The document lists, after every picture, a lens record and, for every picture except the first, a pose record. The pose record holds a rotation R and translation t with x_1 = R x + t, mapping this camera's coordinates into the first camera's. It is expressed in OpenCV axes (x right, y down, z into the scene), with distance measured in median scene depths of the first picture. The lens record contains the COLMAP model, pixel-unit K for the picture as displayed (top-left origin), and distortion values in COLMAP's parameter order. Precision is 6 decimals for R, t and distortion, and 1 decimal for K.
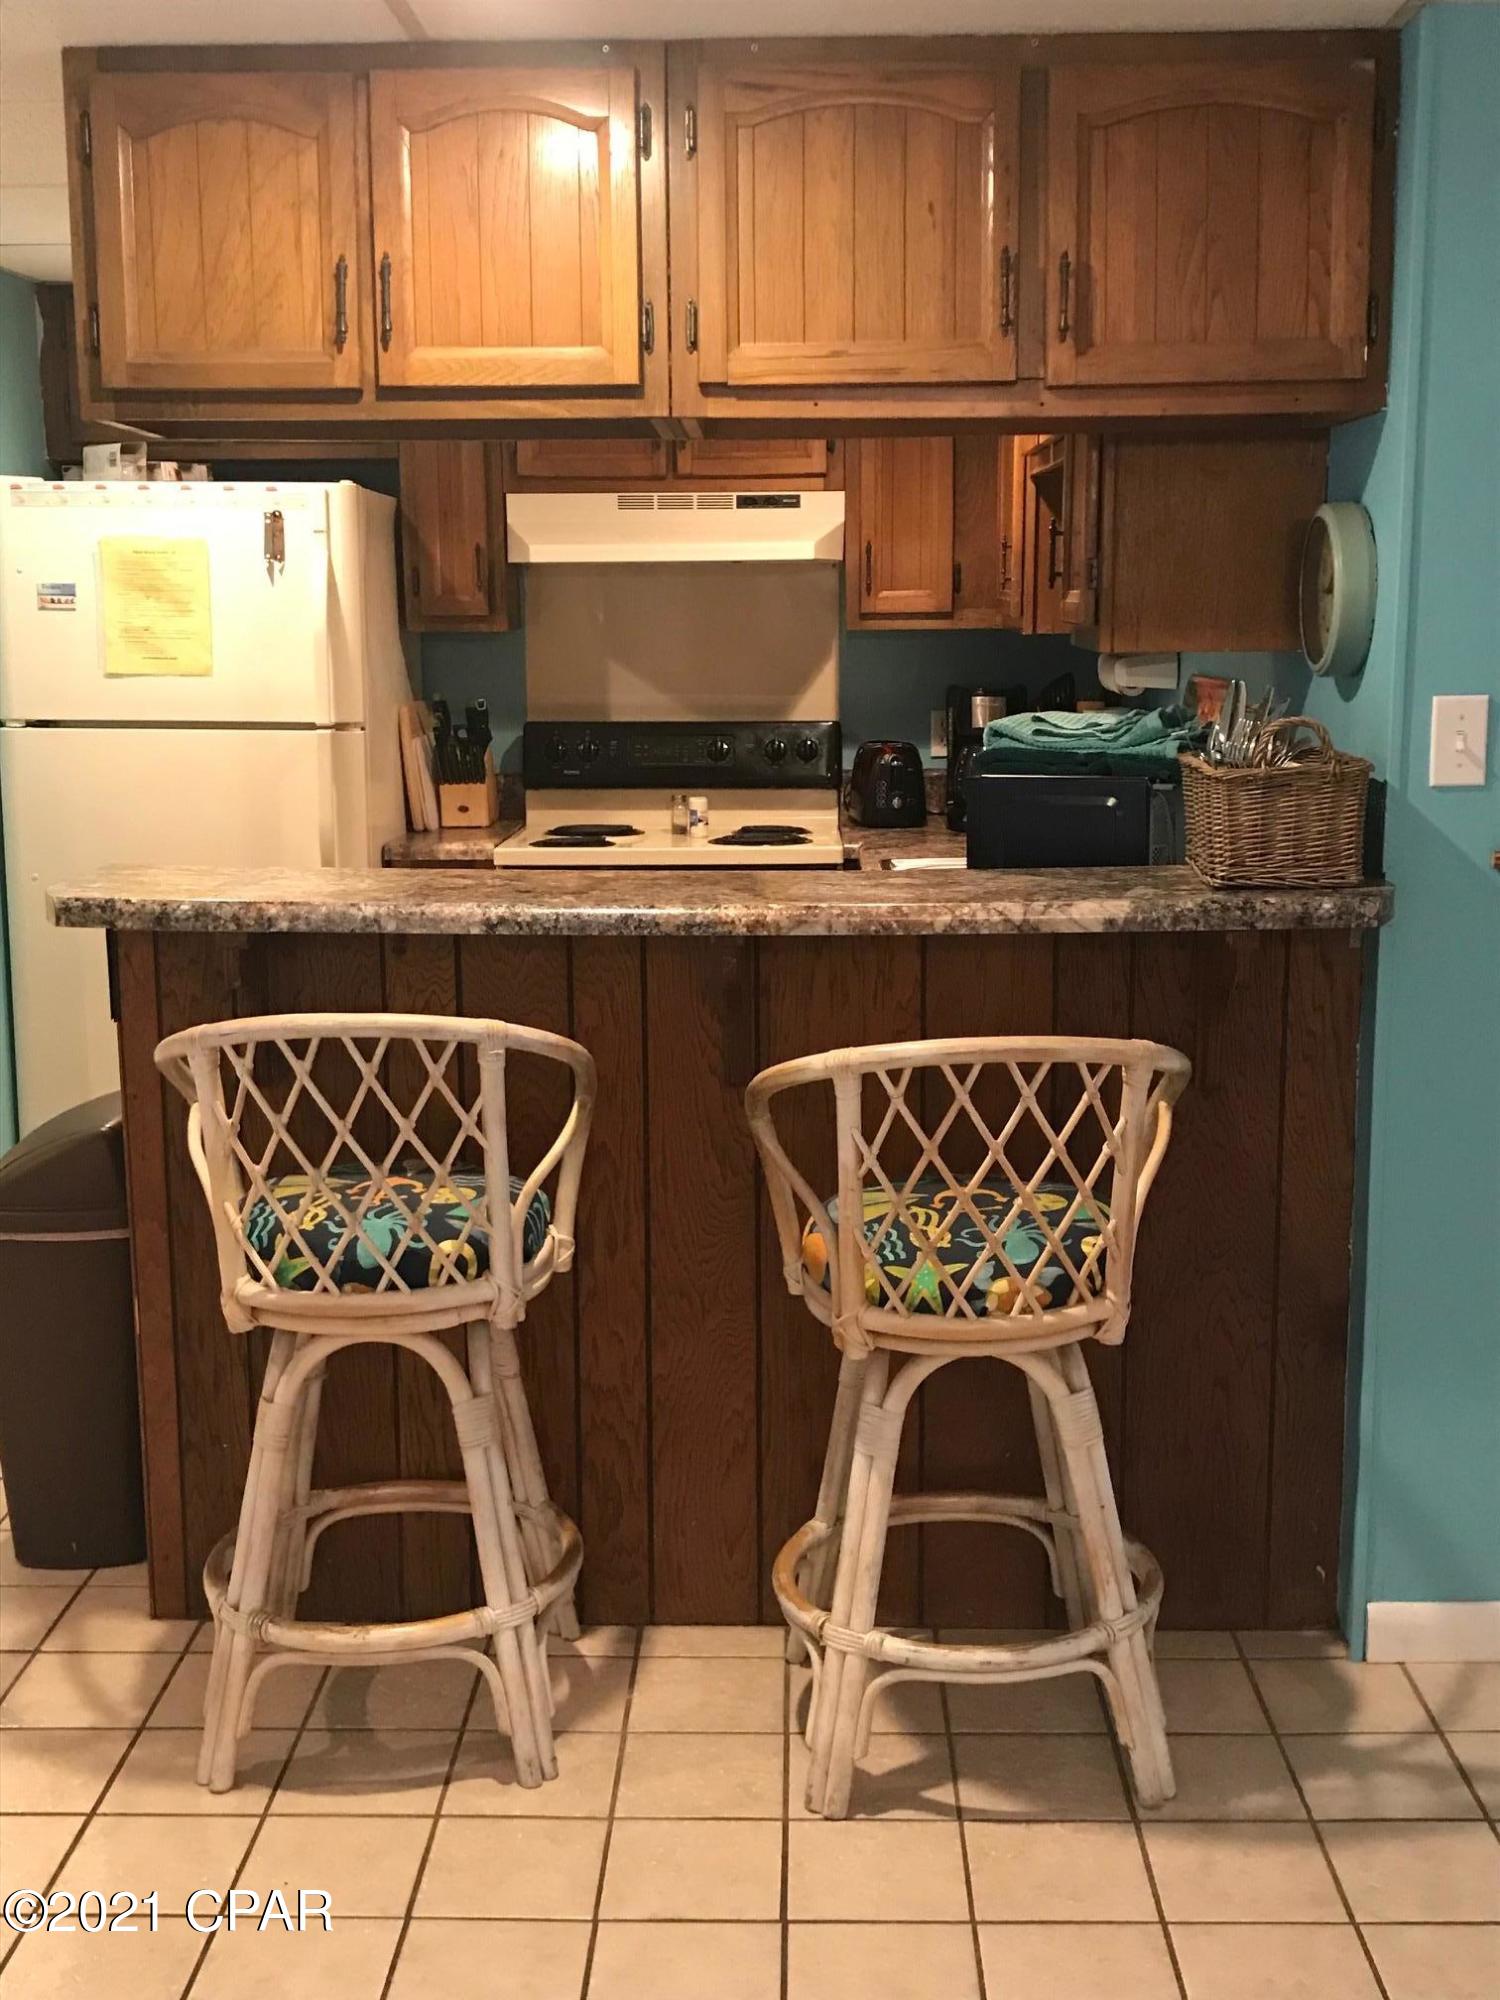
lens RADIAL K [[2251.0, 0, 750.0], [0, 2251.0, 1000.0], [0, 0, 1]] dist [-0.009951, -0.021377]
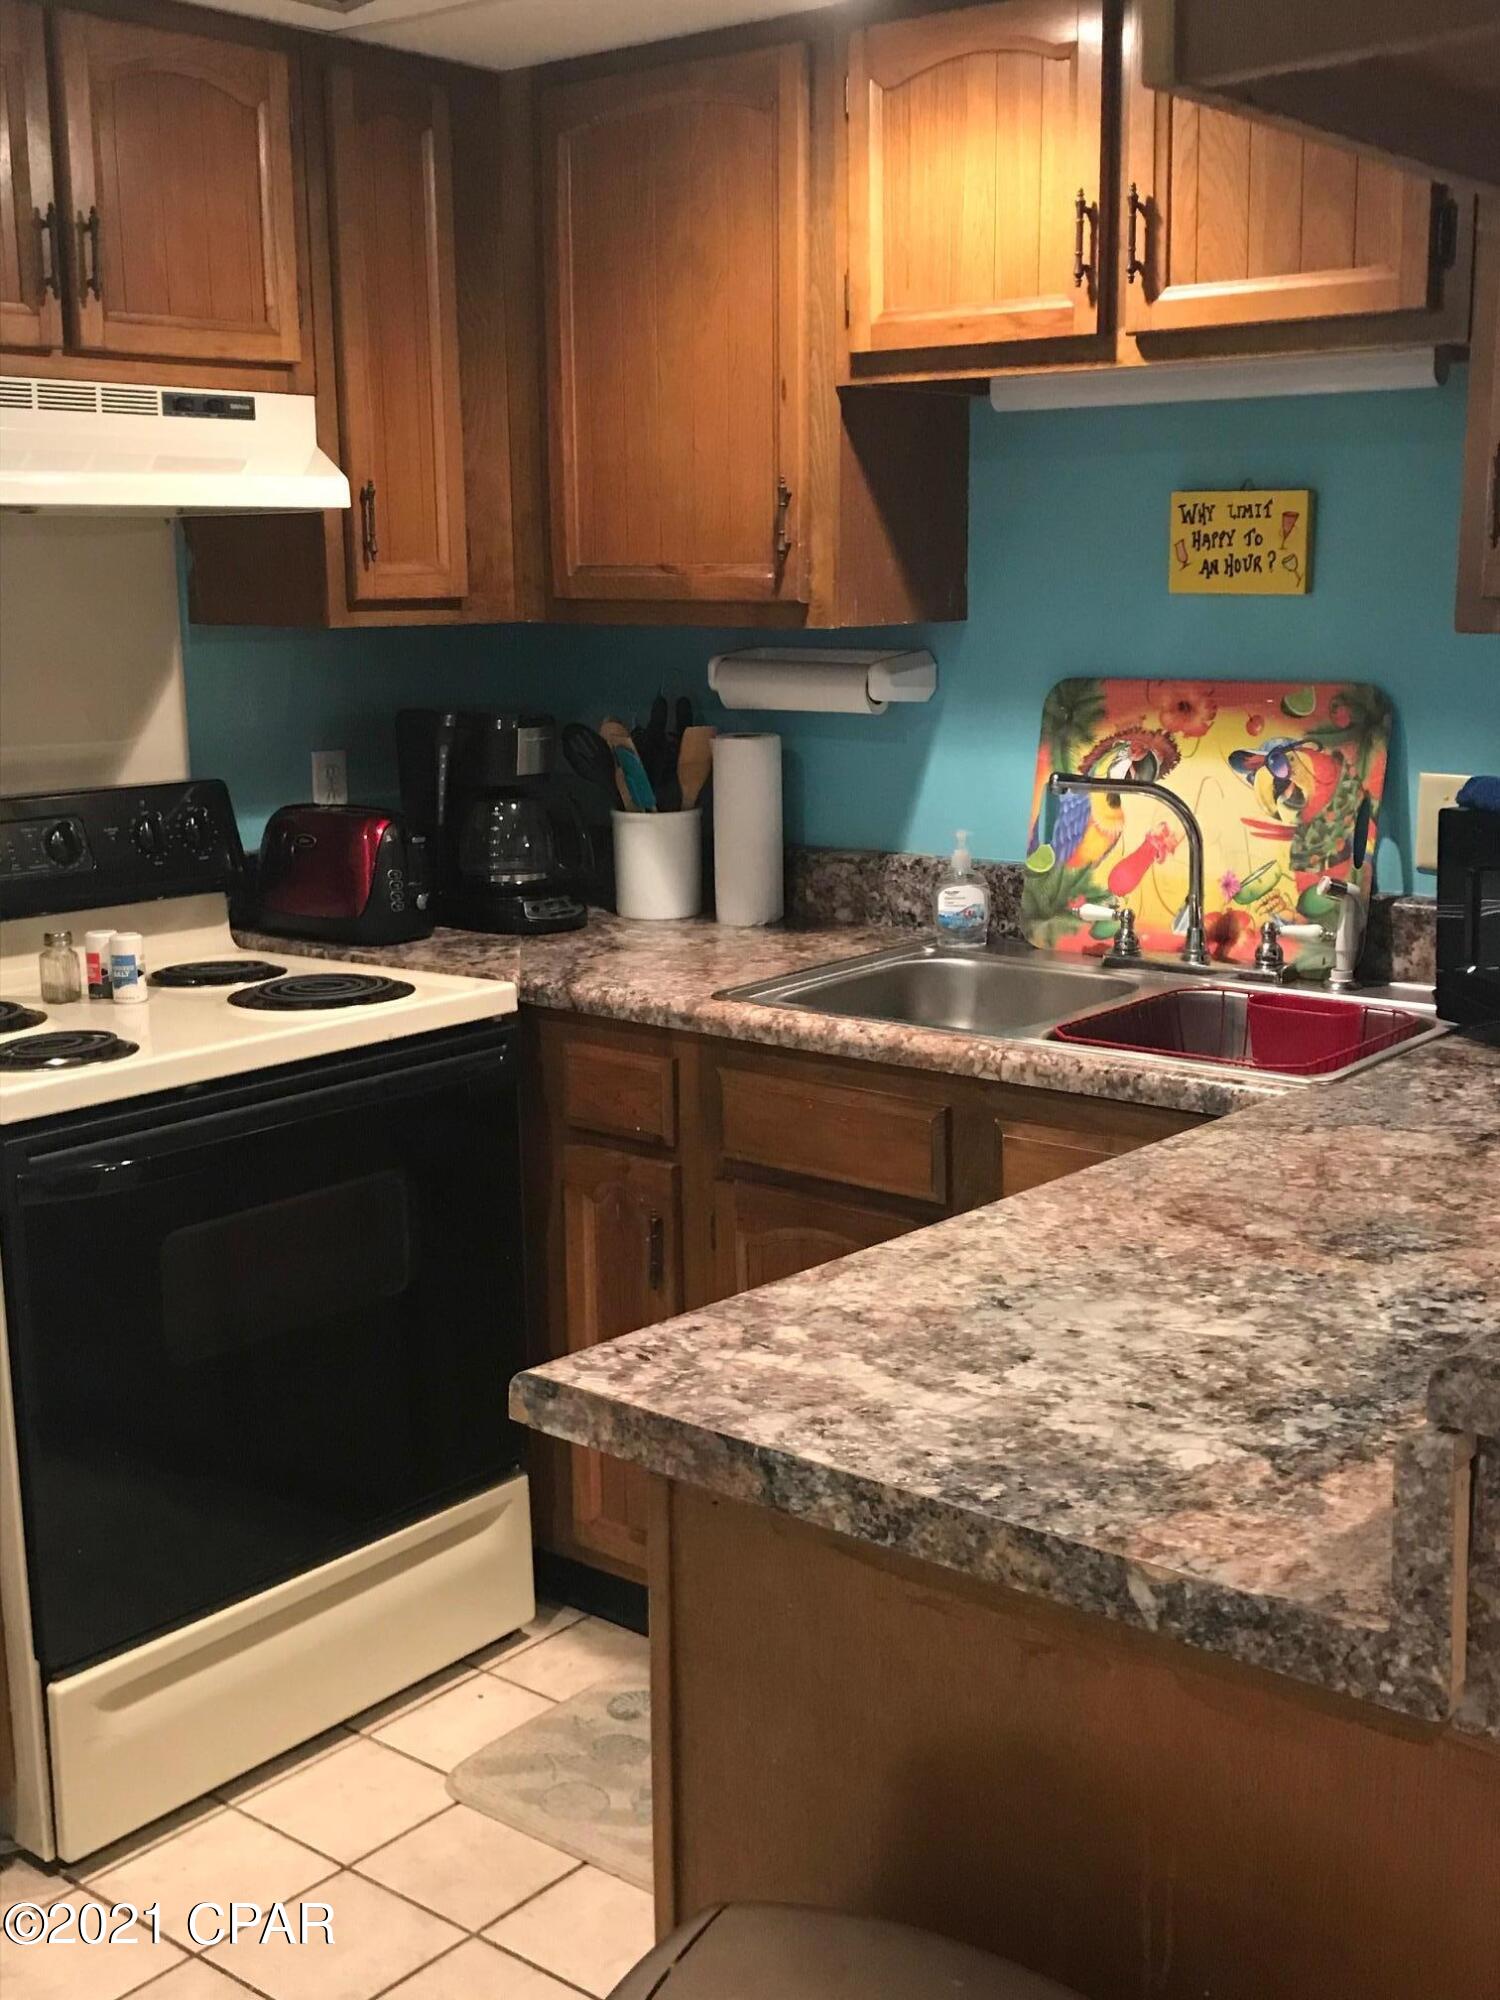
lens RADIAL K [[2251.0, 0, 750.0], [0, 2251.0, 1000.0], [0, 0, 1]] dist [-0.009951, -0.021377]
pose [[0.609810, -0.145455, 0.779086, -0.375469], [0.139601, 0.987358, 0.075070, -0.095523], [-0.780156, 0.062982, 0.622406, 0.543484]]
